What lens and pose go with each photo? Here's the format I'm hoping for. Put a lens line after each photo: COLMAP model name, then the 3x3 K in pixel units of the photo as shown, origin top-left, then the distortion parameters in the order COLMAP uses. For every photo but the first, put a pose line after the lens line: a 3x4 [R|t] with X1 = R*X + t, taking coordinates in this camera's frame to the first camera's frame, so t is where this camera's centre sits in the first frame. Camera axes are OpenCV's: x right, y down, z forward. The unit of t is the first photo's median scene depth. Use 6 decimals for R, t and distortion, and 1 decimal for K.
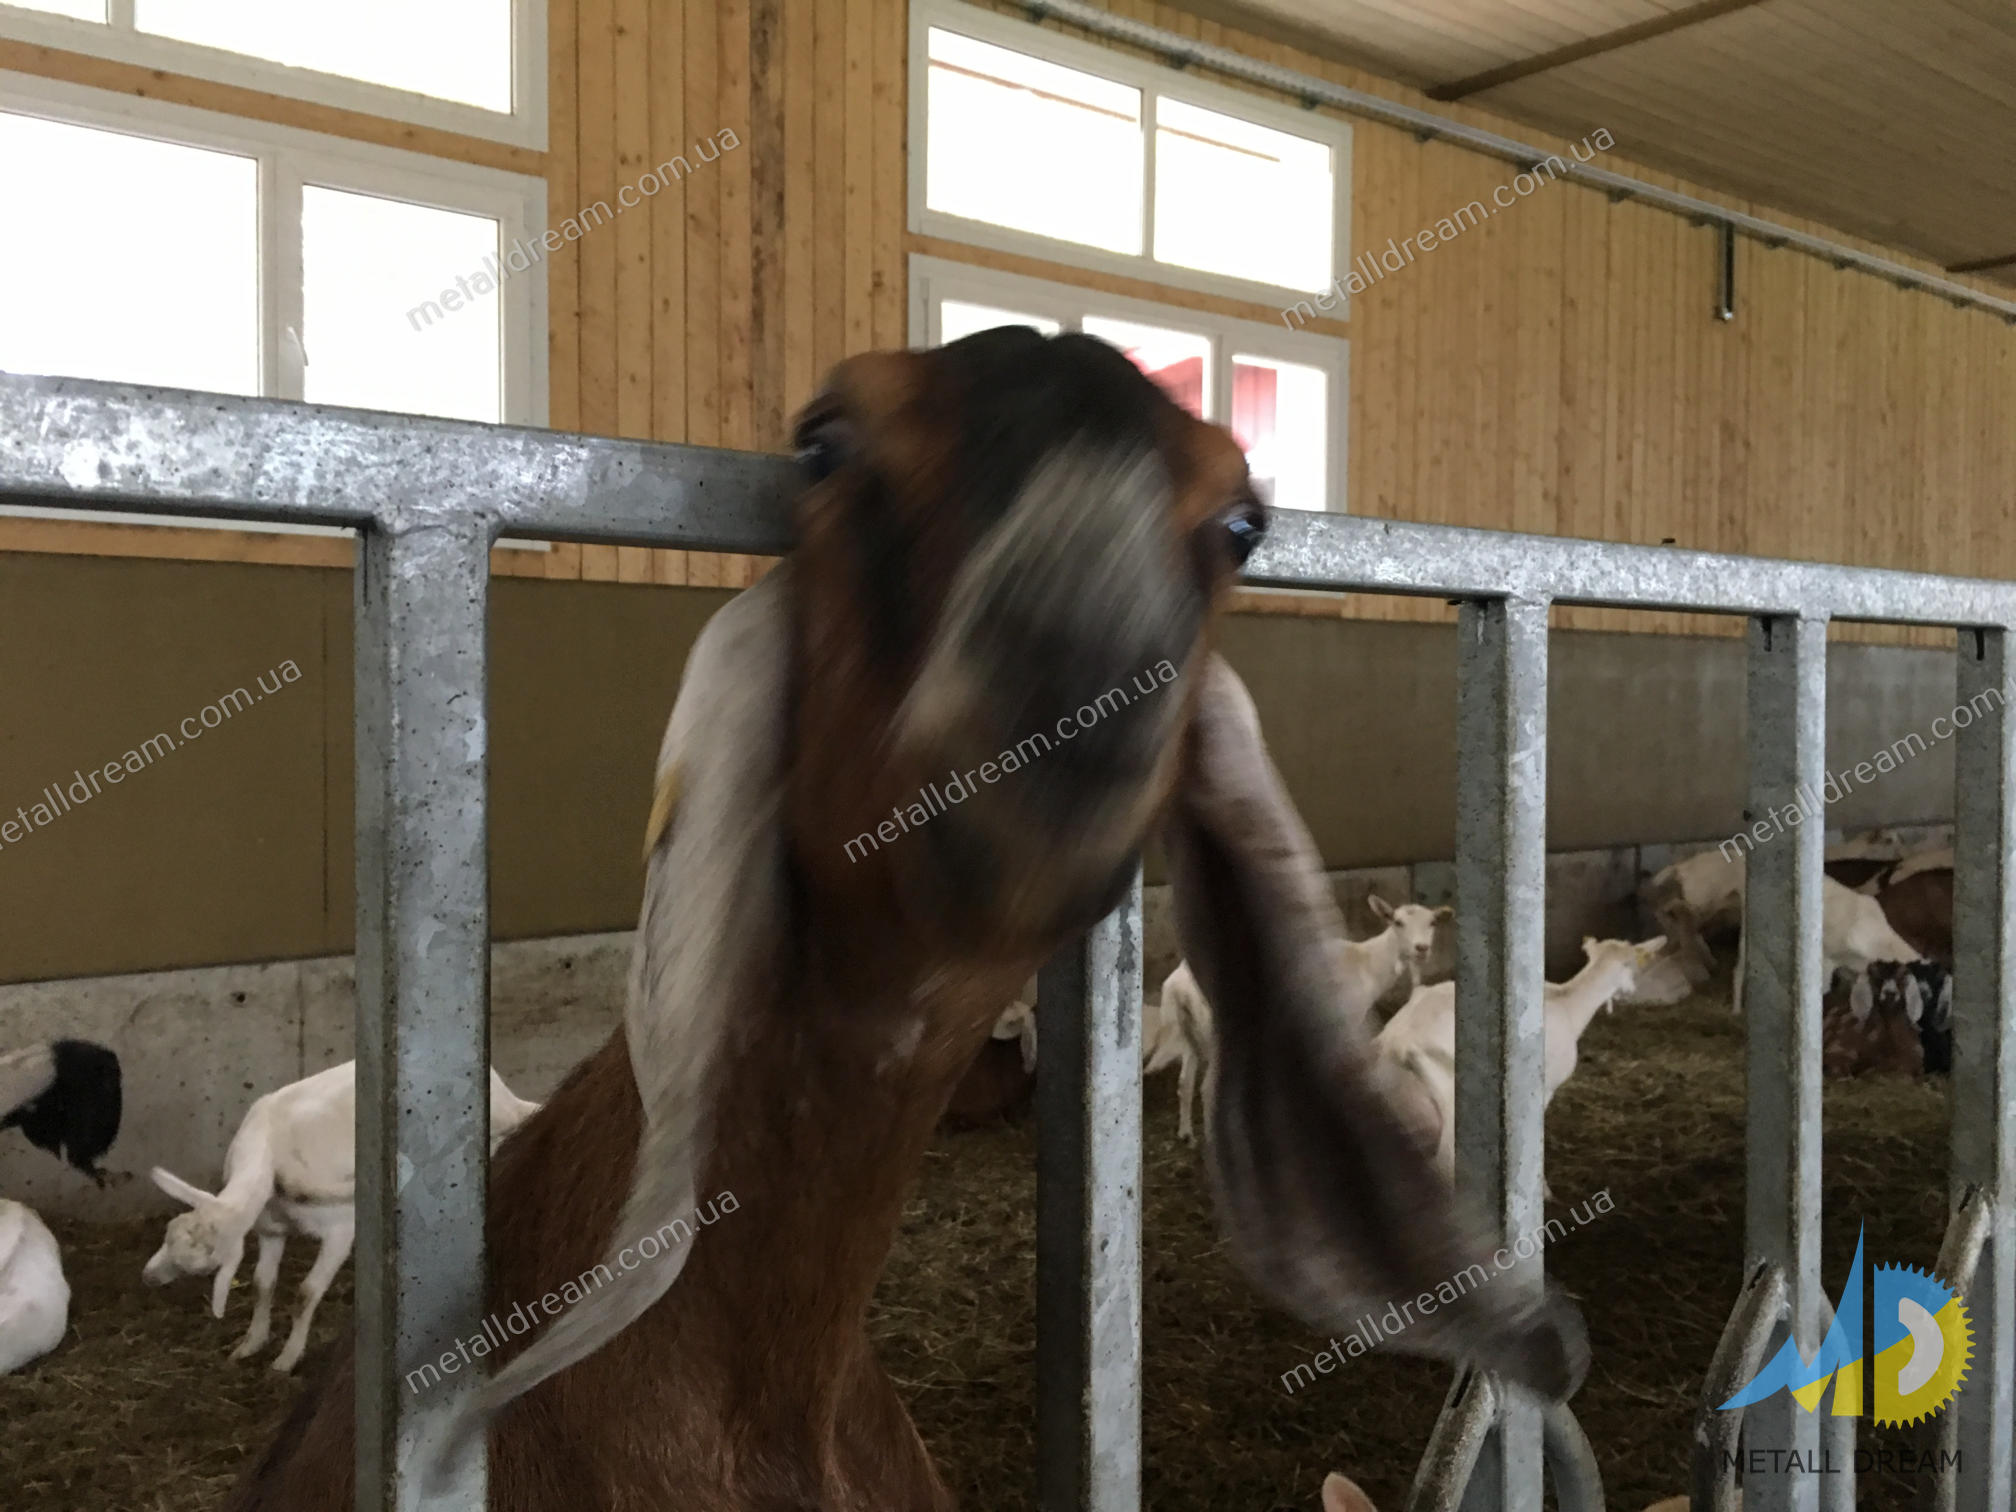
lens RADIAL K [[1687.0, 0, 983.2], [0, 1687.0, 745.3], [0, 0, 1]] dist [0.074714, -0.090747]
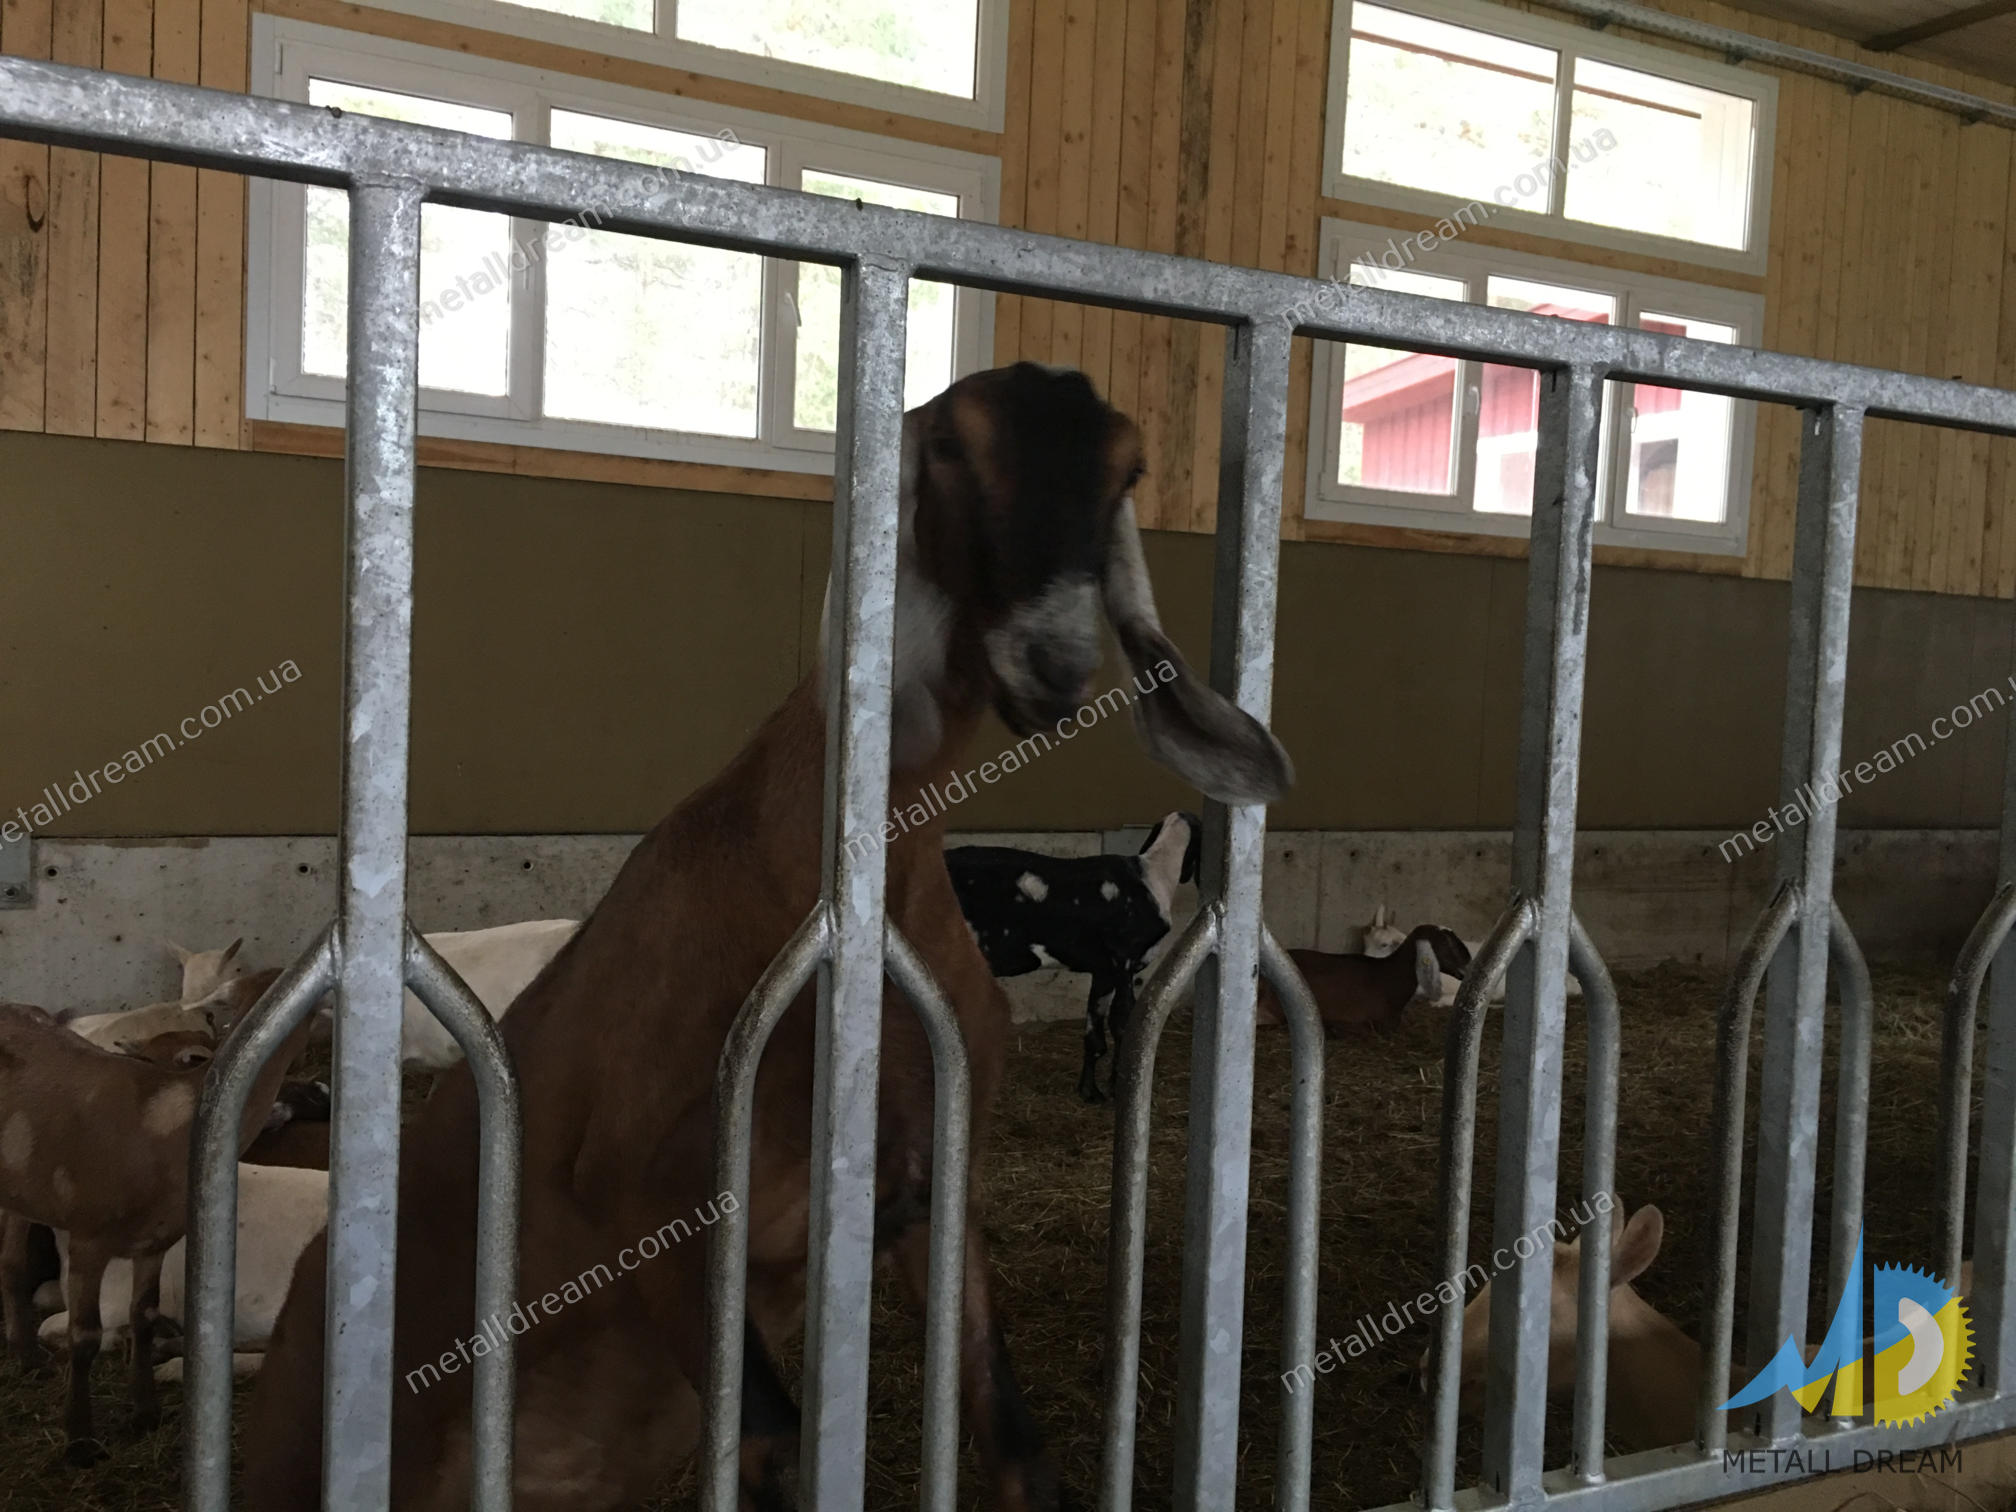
lens RADIAL K [[1687.0, 0, 995.3], [0, 1687.0, 759.0], [0, 0, 1]] dist [0.074714, -0.090747]
pose [[0.978846, 0.046480, -0.199248, -0.018398], [-0.041948, 0.998757, 0.026907, 0.033873], [0.200251, -0.017980, 0.979580, -0.106004]]
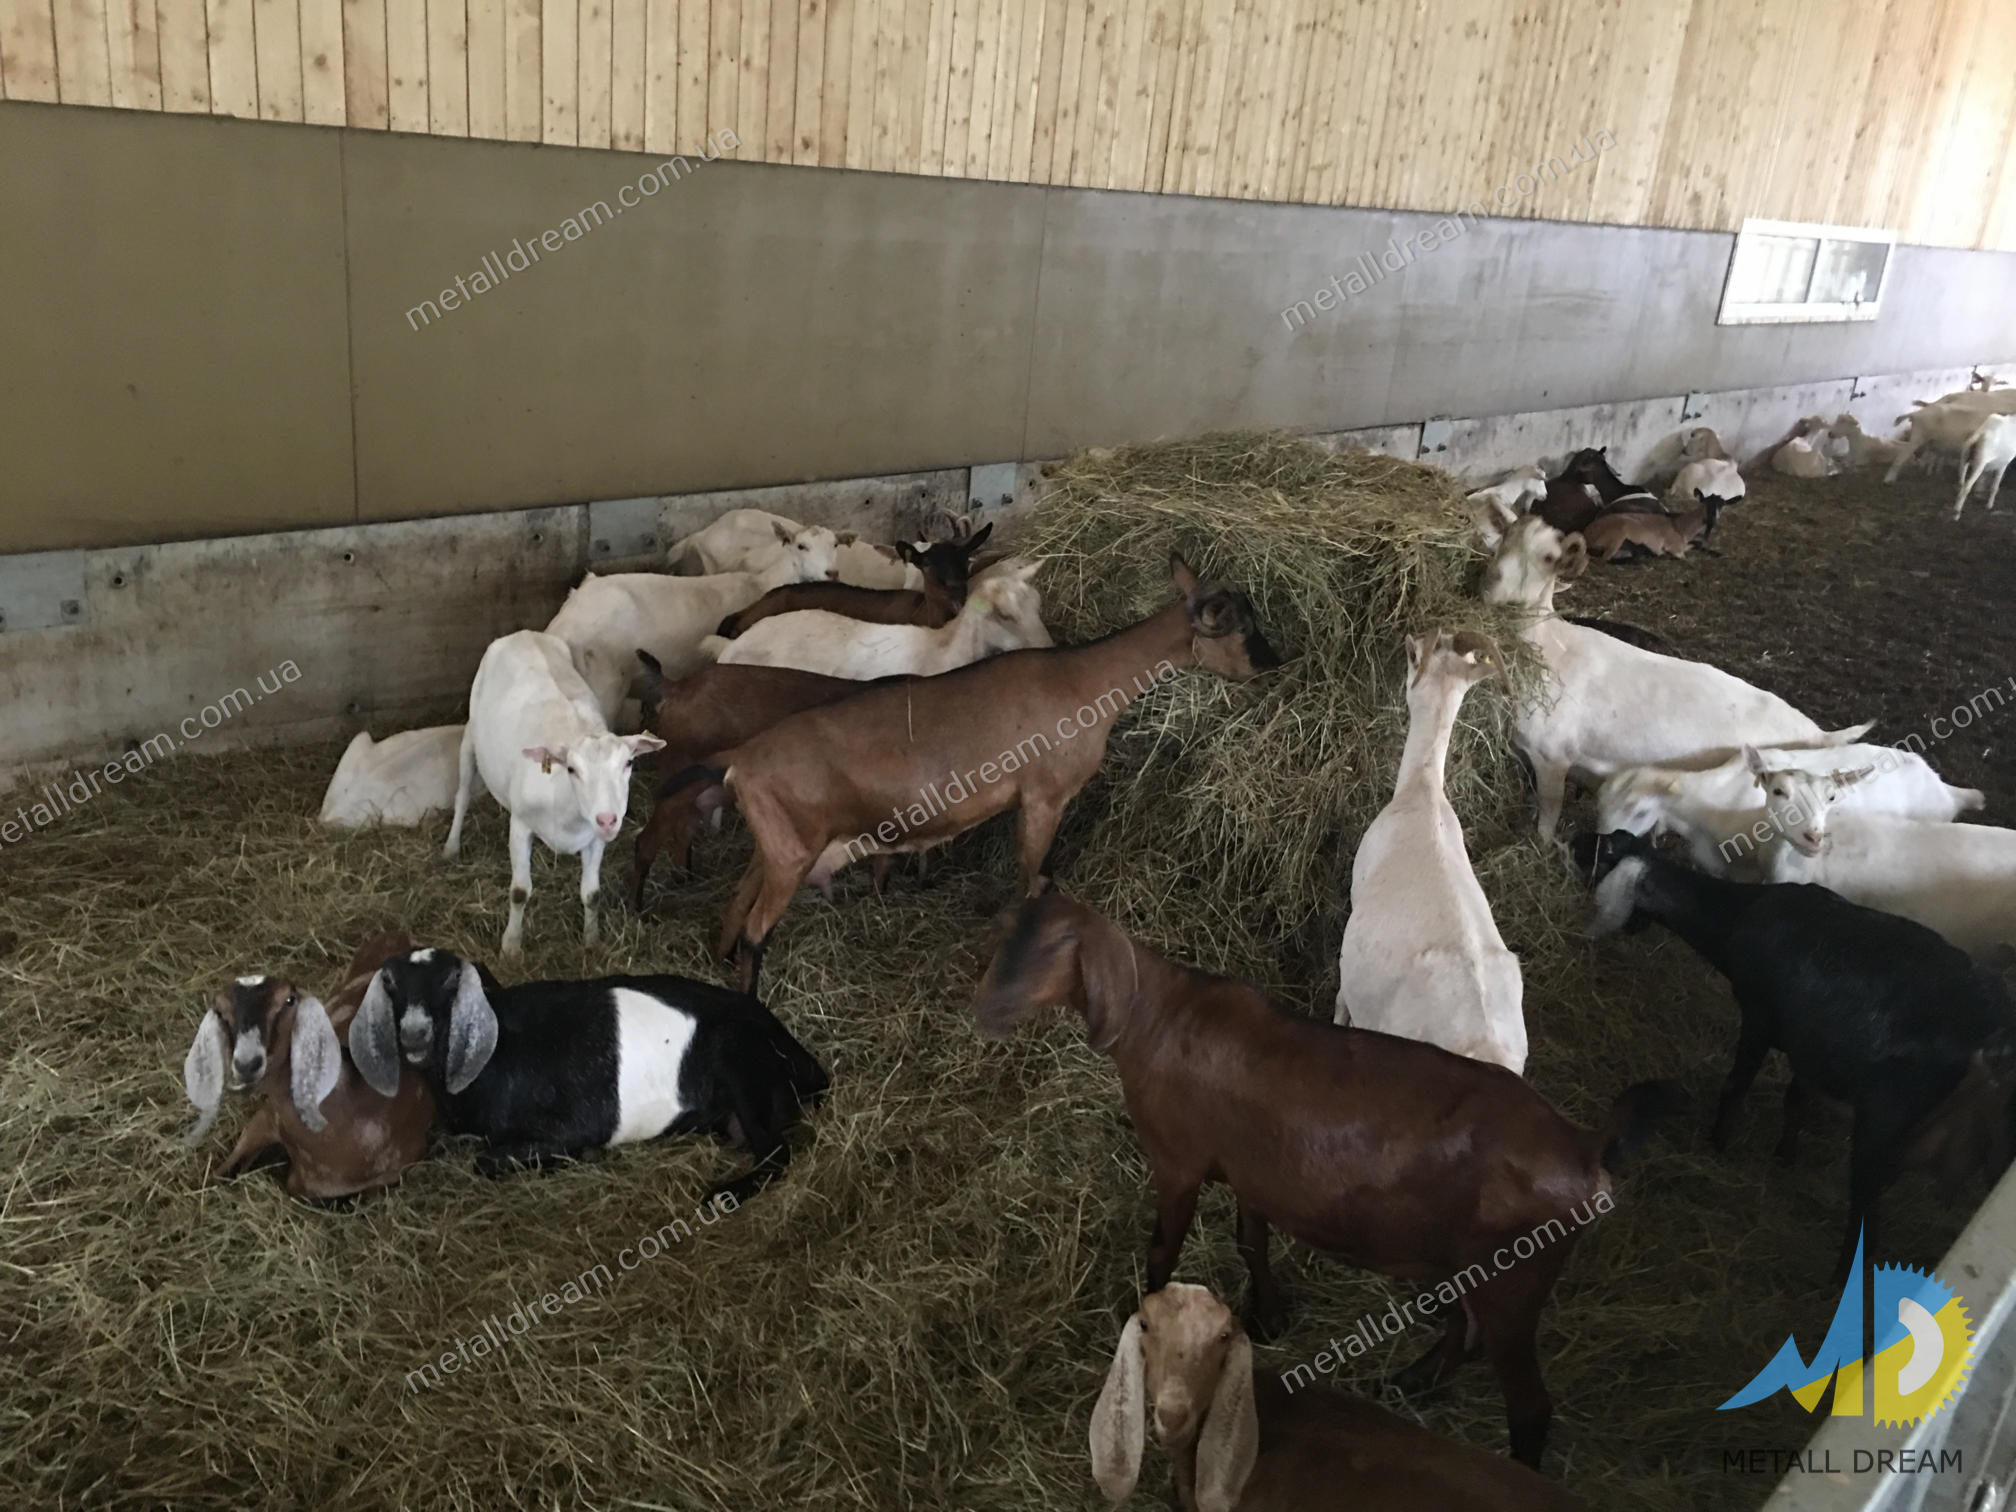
lens RADIAL K [[1687.0, 0, 1010.8], [0, 1687.0, 754.7], [0, 0, 1]] dist [0.074714, -0.090747]
pose [[0.980383, 0.029444, 0.194893, 0.728789], [-0.092544, 0.941779, 0.323247, -0.124527], [-0.174028, -0.334942, 0.926028, 0.619950]]
